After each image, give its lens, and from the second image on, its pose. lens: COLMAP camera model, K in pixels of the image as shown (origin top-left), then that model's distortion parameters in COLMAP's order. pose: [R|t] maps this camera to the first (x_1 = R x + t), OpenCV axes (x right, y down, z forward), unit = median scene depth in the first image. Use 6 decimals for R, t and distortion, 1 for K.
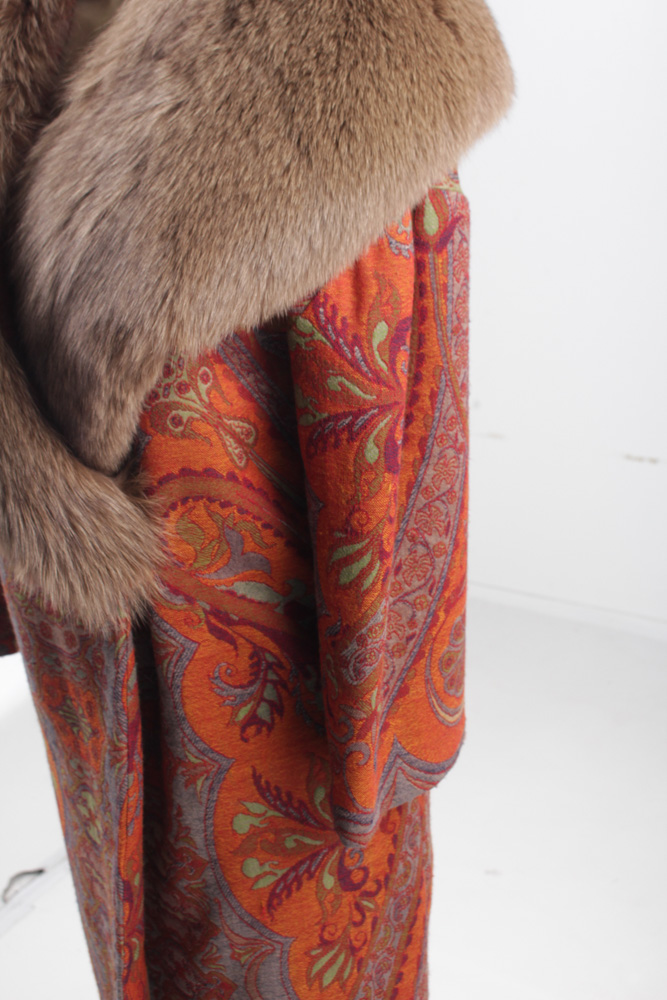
lens RADIAL K [[1345.2, 0, 333.5], [0, 1345.2, 495.8], [0, 0, 1]] dist [-0.060010, 0.000000]
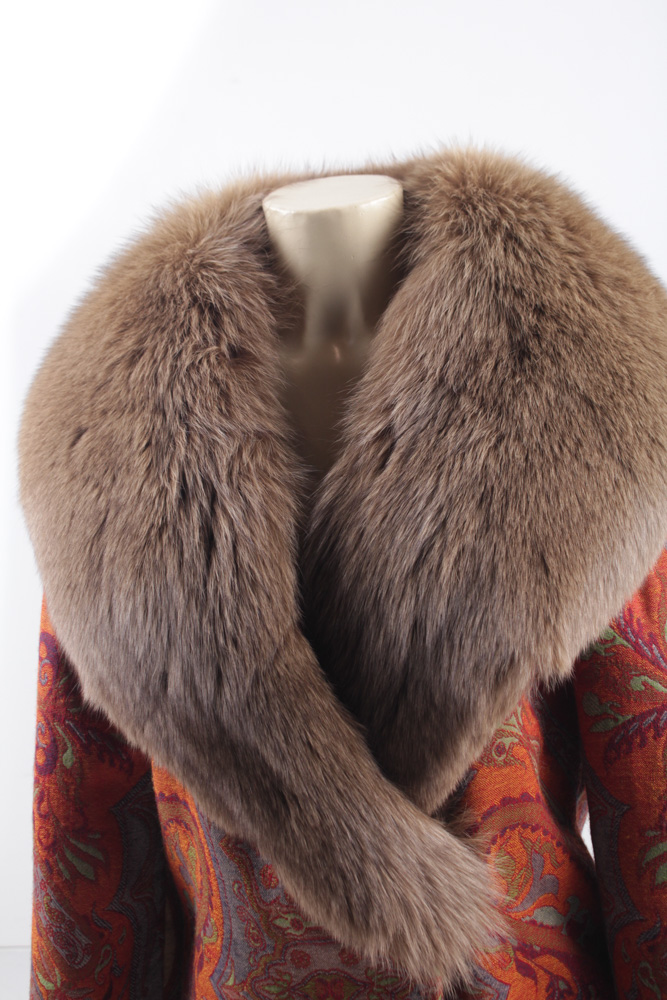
lens RADIAL K [[1613.8, 0, 337.4], [0, 1613.8, 495.3], [0, 0, 1]] dist [-0.031719, 0.000000]
pose [[0.909113, -0.118721, 0.399273, -0.639296], [0.200947, 0.964611, -0.170719, -0.054864], [-0.364875, 0.235436, 0.900797, -0.053287]]
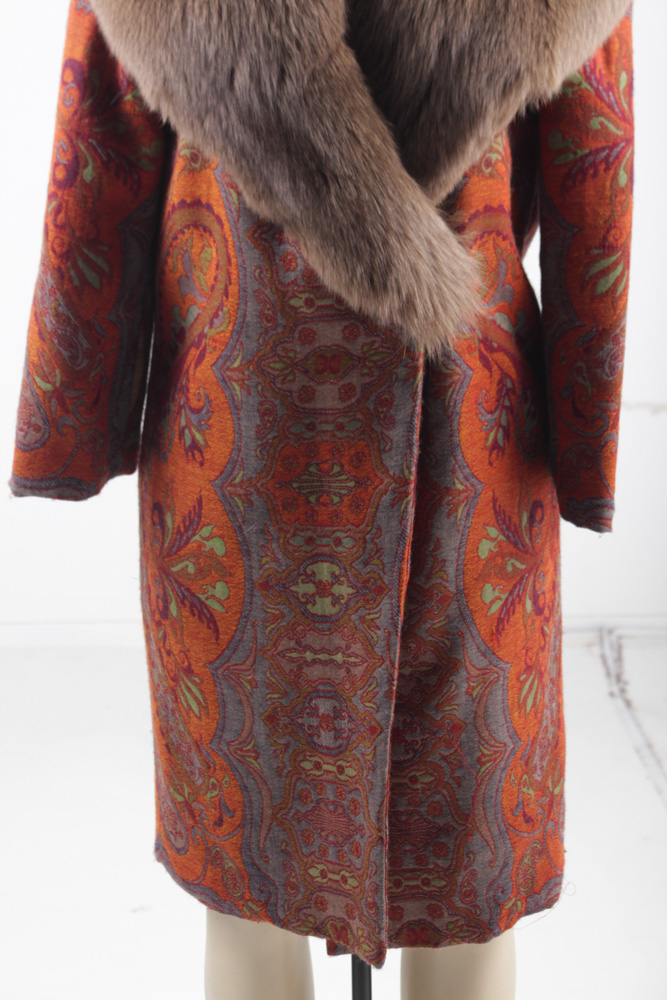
lens RADIAL K [[2409.2, 0, 333.9], [0, 2409.2, 501.4], [0, 0, 1]] dist [0.044249, 0.000000]
pose [[0.825756, -0.128724, 0.549142, -1.373173], [0.166167, 0.985919, -0.018759, 0.245199], [-0.538995, 0.106740, 0.835519, -0.646281]]
